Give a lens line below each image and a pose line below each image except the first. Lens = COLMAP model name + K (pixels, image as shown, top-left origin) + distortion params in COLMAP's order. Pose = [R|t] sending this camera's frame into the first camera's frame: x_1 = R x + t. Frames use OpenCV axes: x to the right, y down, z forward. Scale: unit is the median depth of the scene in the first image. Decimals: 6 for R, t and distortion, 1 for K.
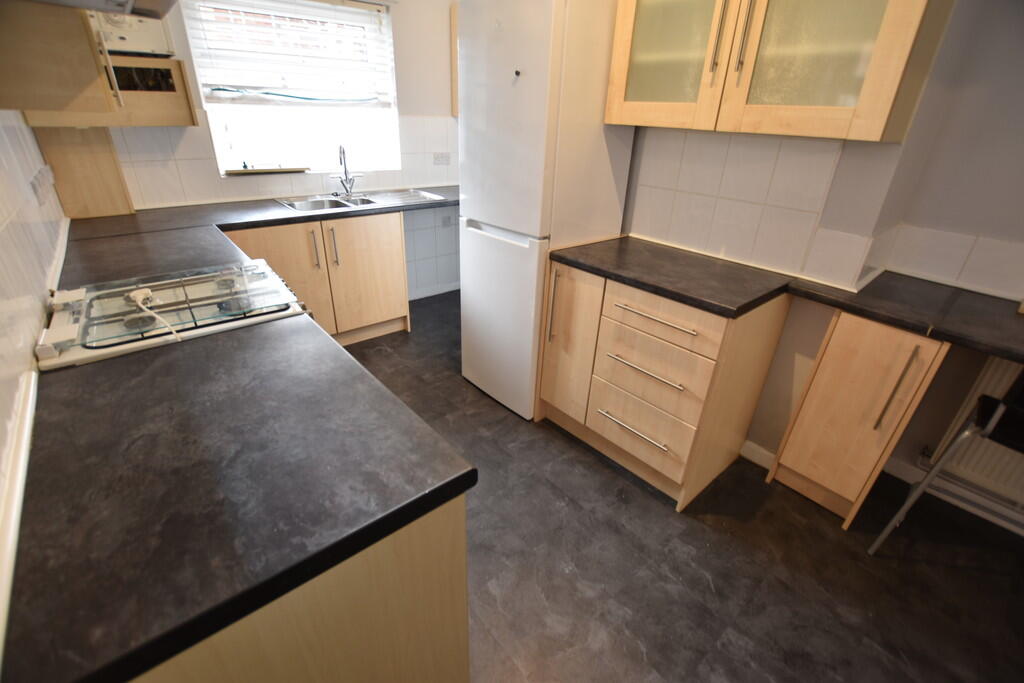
lens RADIAL K [[451.0, 0, 516.2], [0, 451.0, 346.1], [0, 0, 1]] dist [-0.026160, 0.000360]
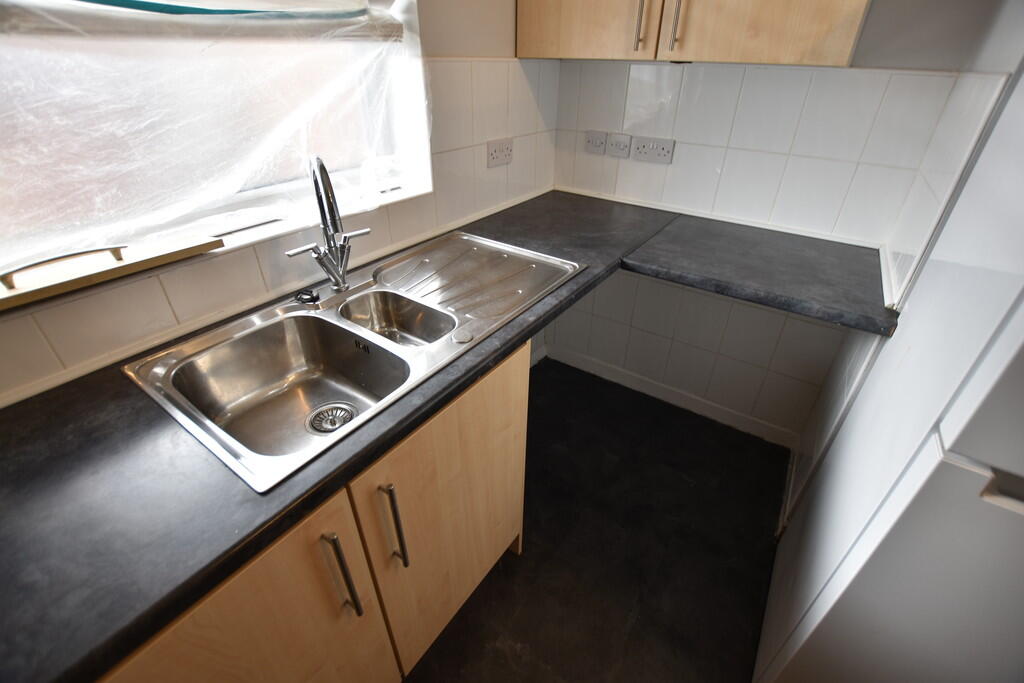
lens RADIAL K [[451.0, 0, 516.2], [0, 451.0, 346.1], [0, 0, 1]] dist [-0.026160, 0.000360]
pose [[0.965628, -0.167423, 0.198827, -0.415394], [0.148296, 0.983074, 0.107582, -0.406676], [-0.213474, -0.074399, 0.974112, 0.795301]]
